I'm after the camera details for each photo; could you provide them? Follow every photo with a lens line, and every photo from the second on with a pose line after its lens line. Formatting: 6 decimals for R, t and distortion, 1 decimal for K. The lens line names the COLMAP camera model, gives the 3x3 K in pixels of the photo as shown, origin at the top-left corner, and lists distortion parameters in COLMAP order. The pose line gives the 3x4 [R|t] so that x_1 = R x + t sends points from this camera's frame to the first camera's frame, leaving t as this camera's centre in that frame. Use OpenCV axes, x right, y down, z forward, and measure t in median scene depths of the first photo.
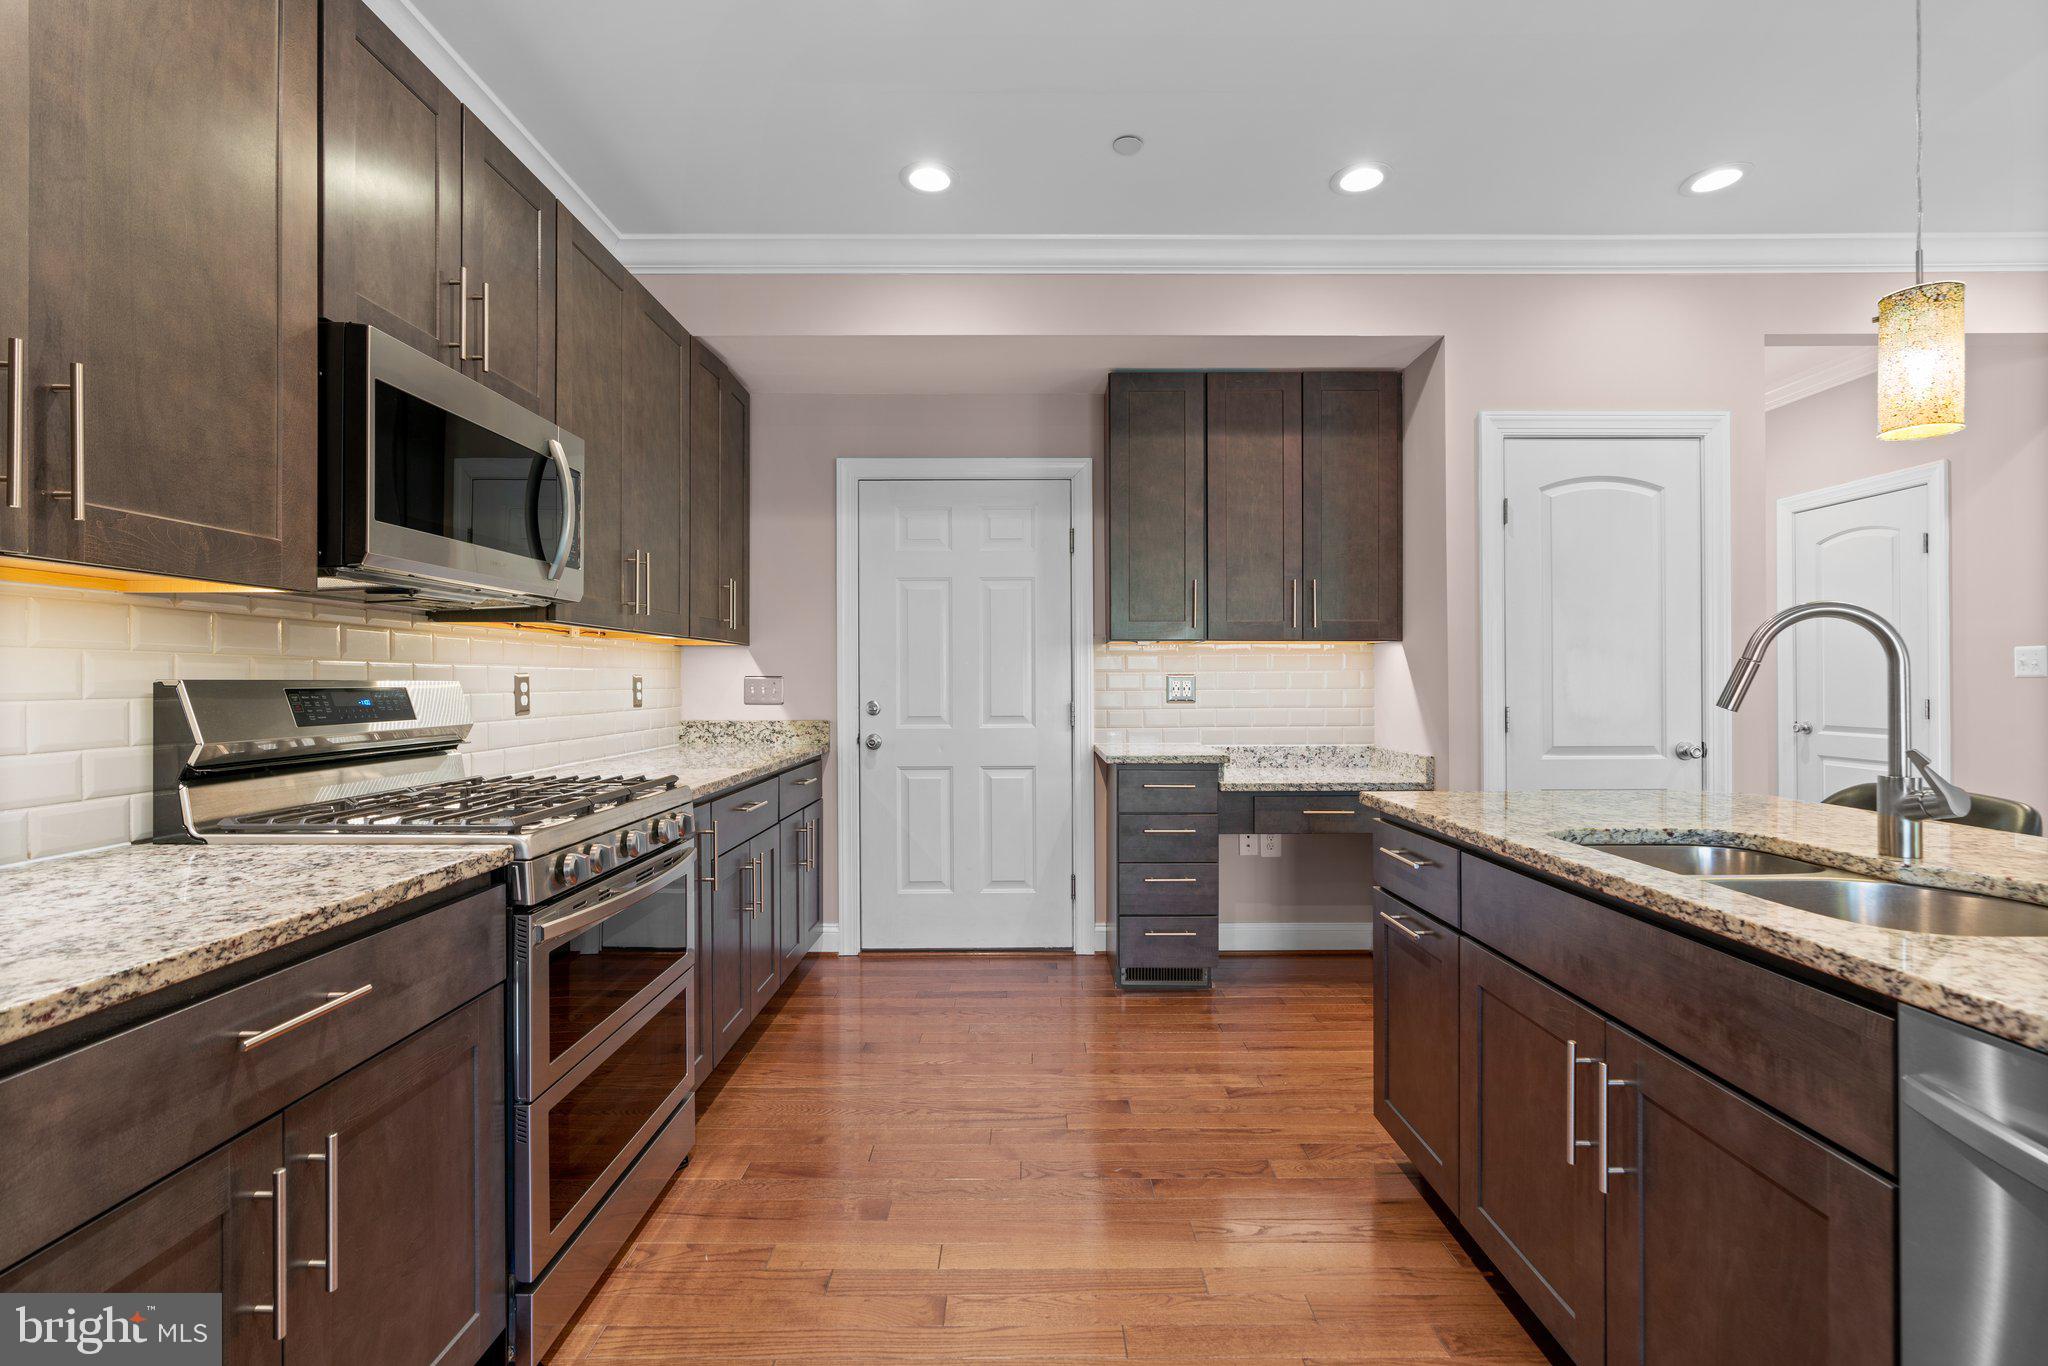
lens RADIAL K [[921.2, 0, 1025.3], [0, 921.2, 680.7], [0, 0, 1]] dist [-0.009289, 0.004334]
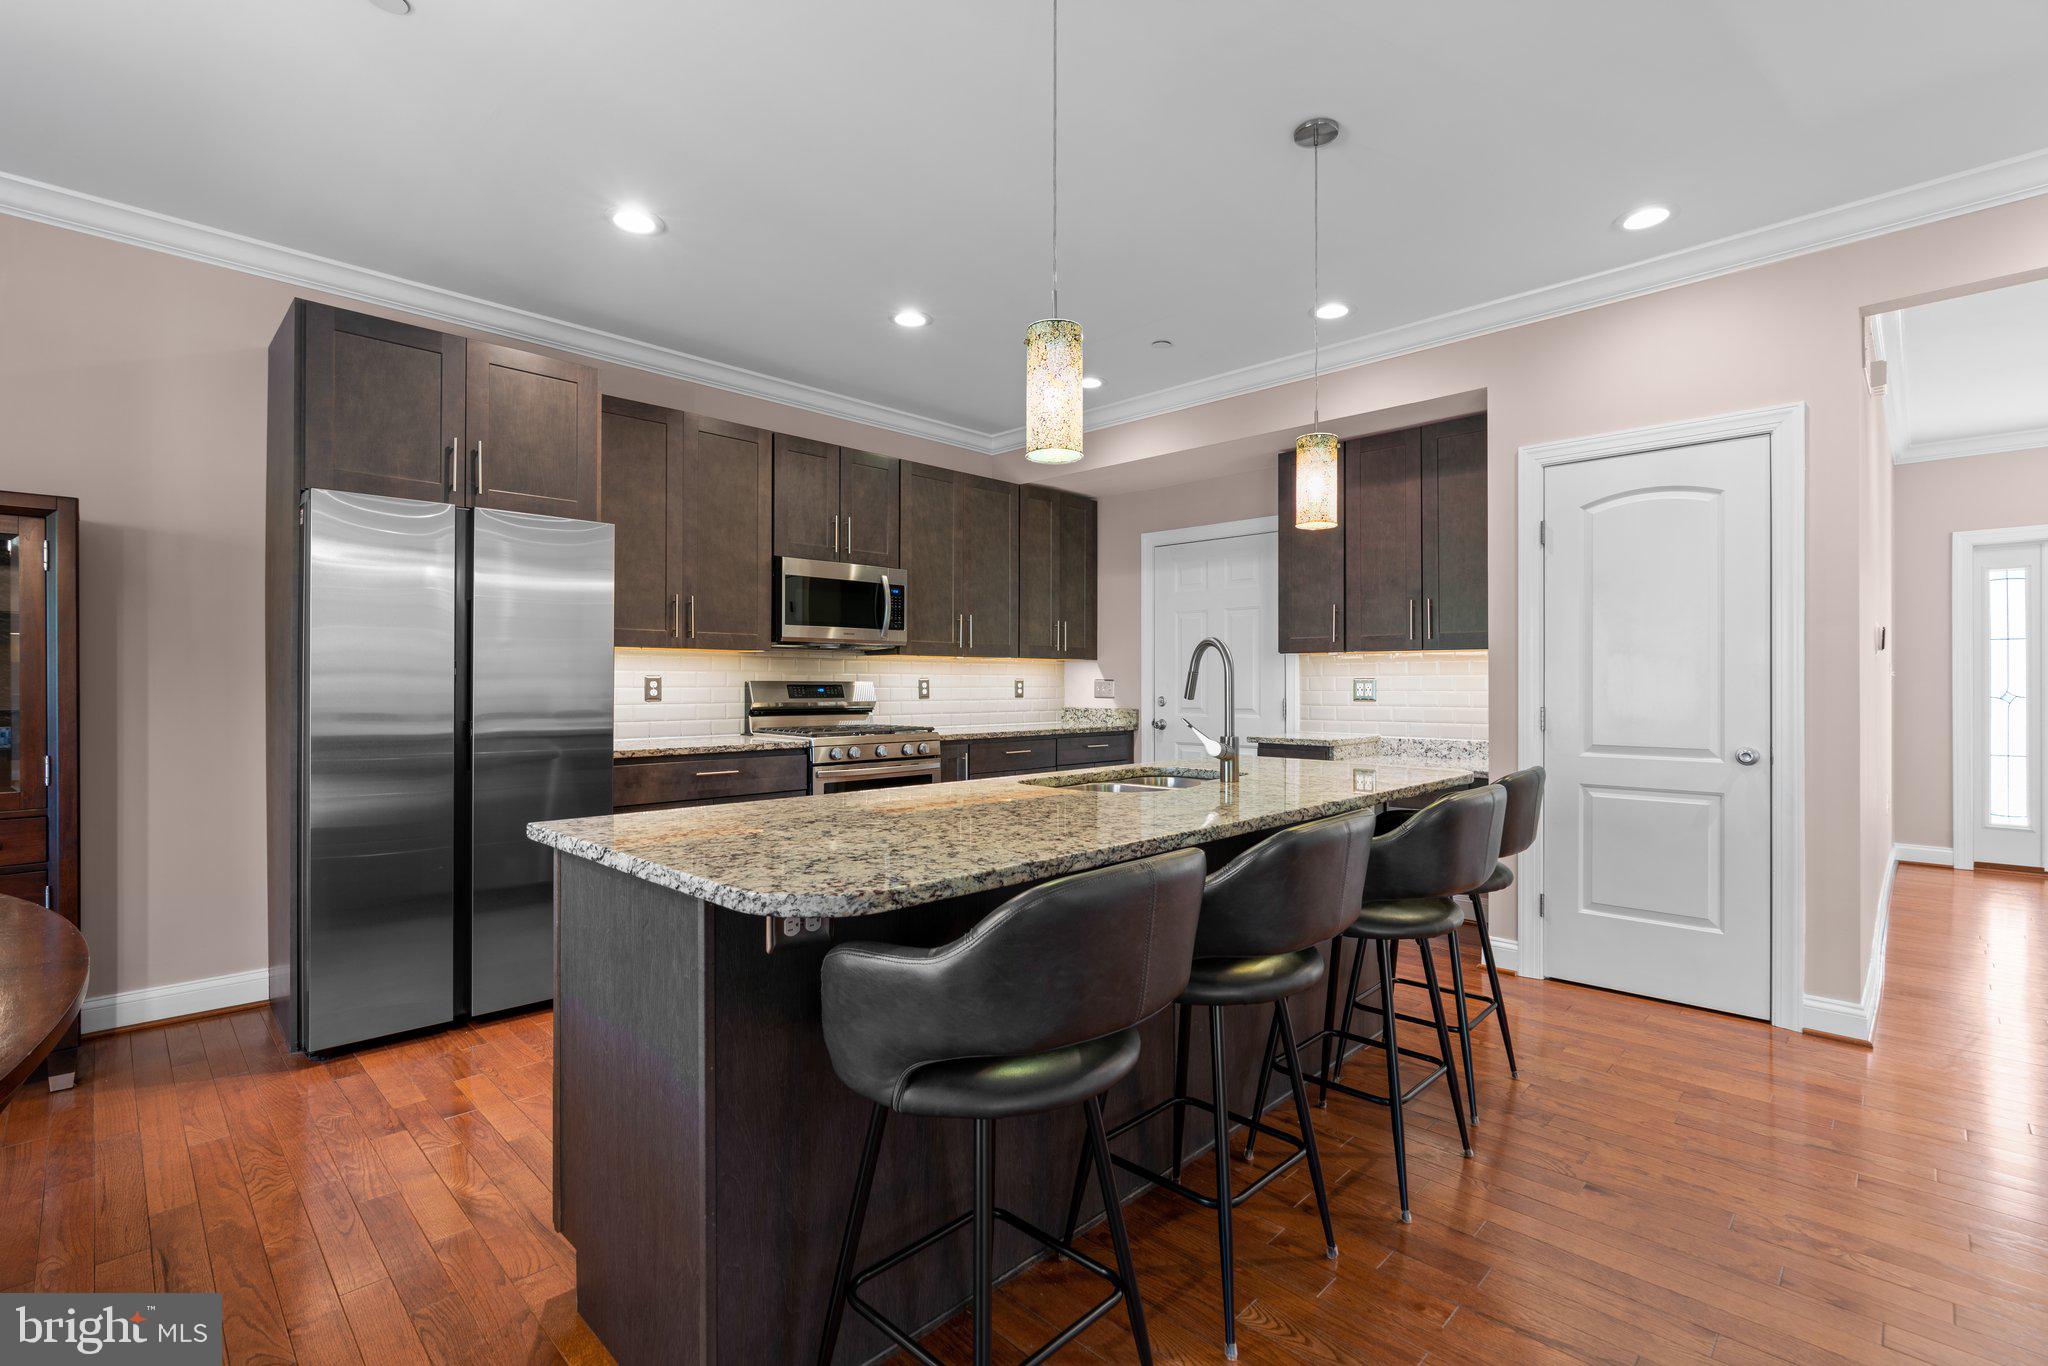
lens RADIAL K [[921.2, 0, 1020.5], [0, 921.2, 694.1], [0, 0, 1]] dist [-0.009289, 0.004334]
pose [[0.720917, 0.009859, -0.692951, 0.842770], [-0.003365, 0.999937, 0.010725, 0.003451], [0.693013, -0.005400, 0.720905, -0.257314]]
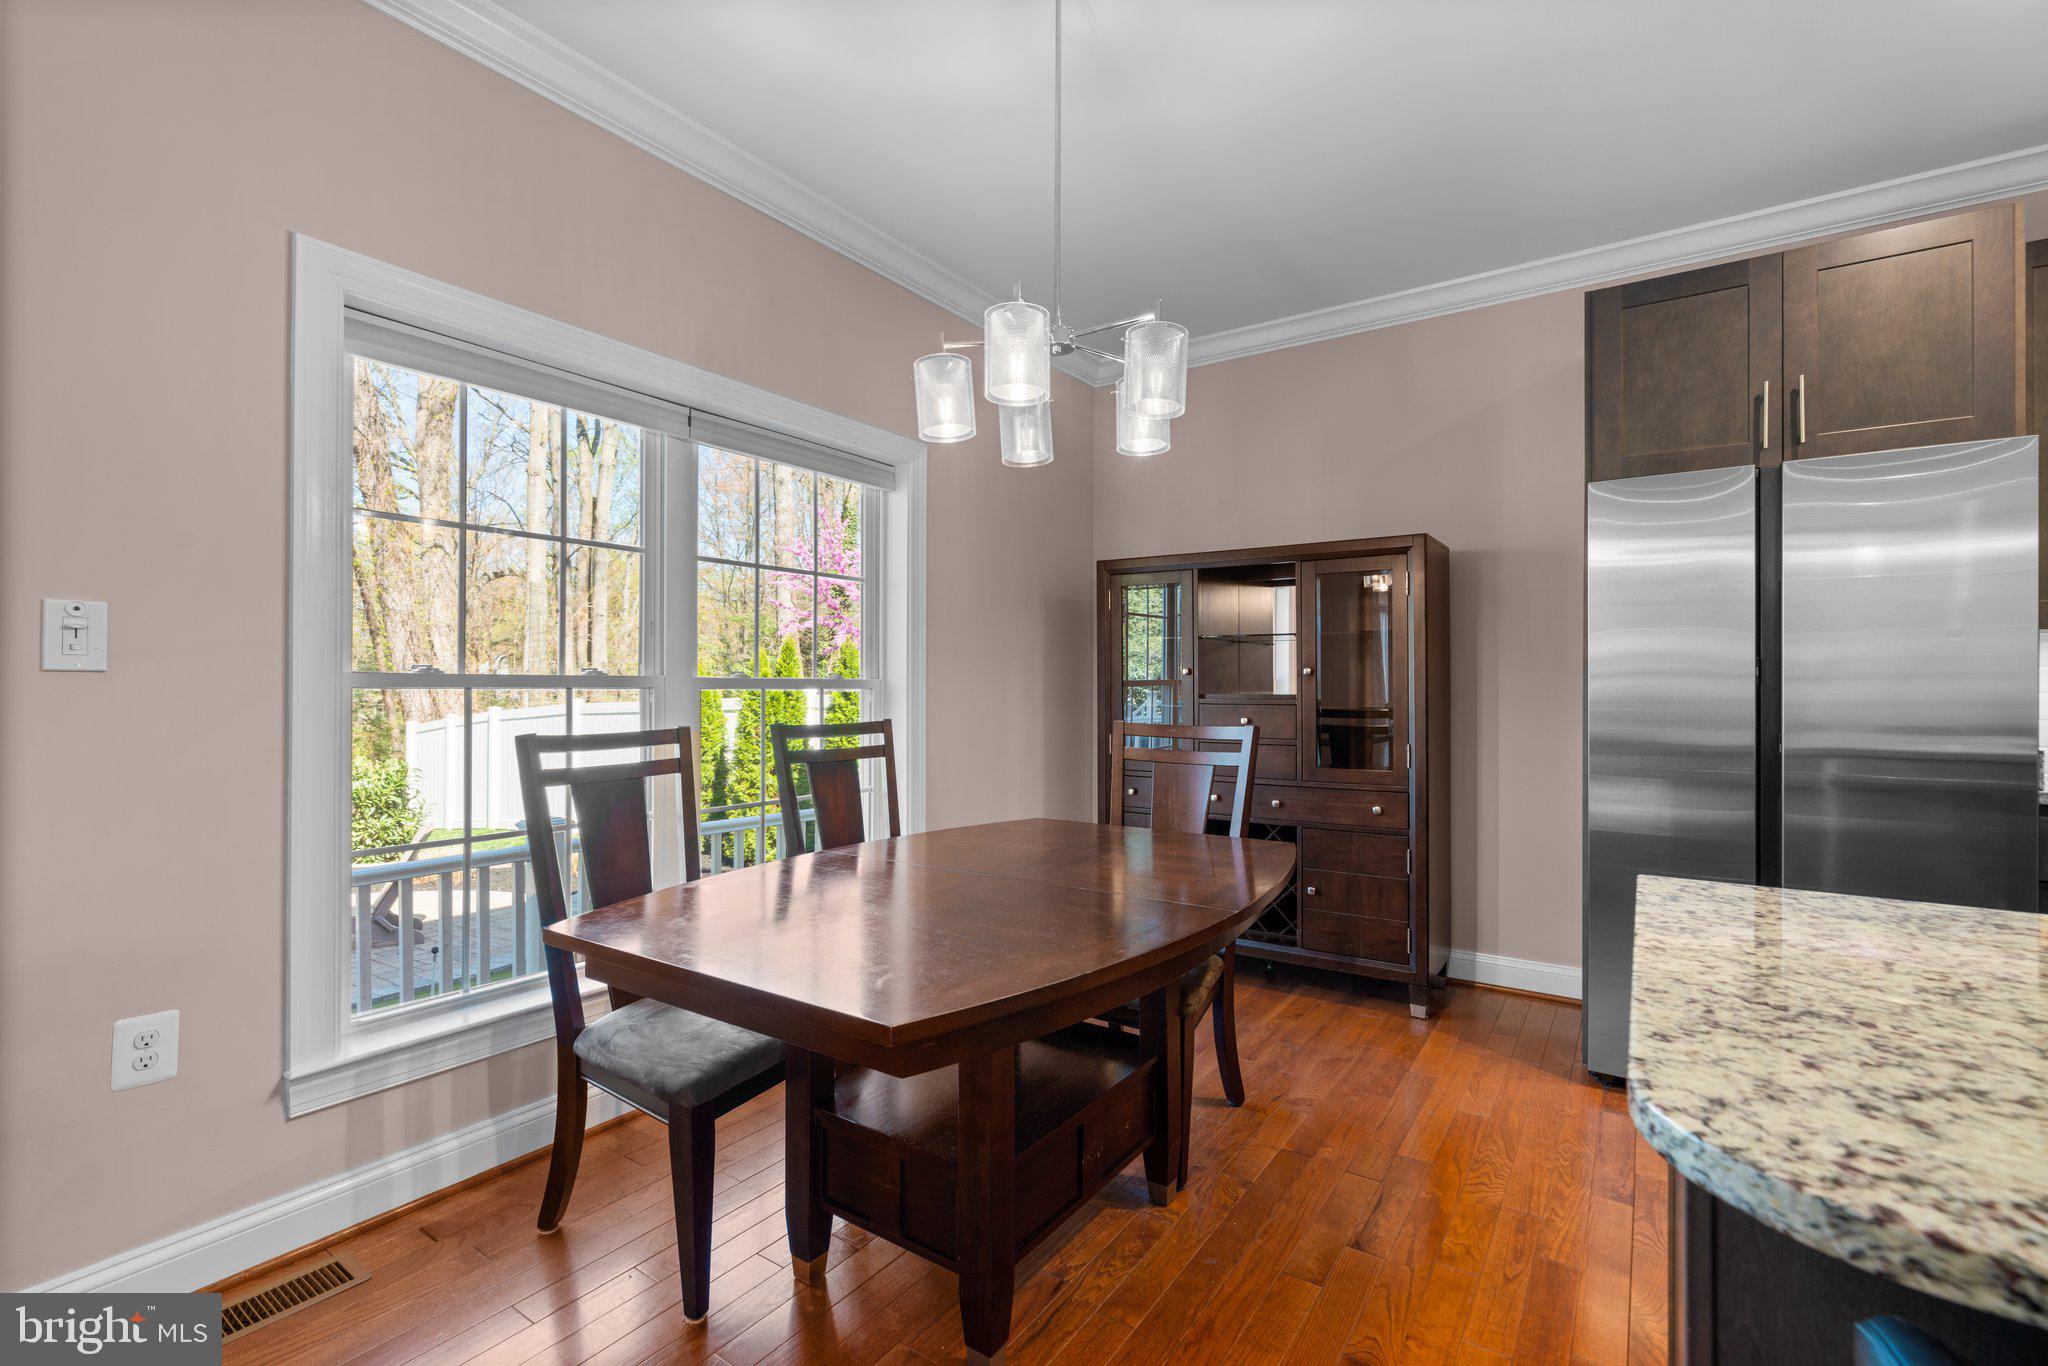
lens RADIAL K [[921.2, 0, 1016.8], [0, 921.2, 683.1], [0, 0, 1]] dist [-0.009289, 0.004334]
pose [[-0.550153, 0.000003, -0.835064, 0.737767], [-0.001325, 0.999999, 0.000876, 0.002127], [0.835063, 0.001588, -0.550153, -0.067830]]
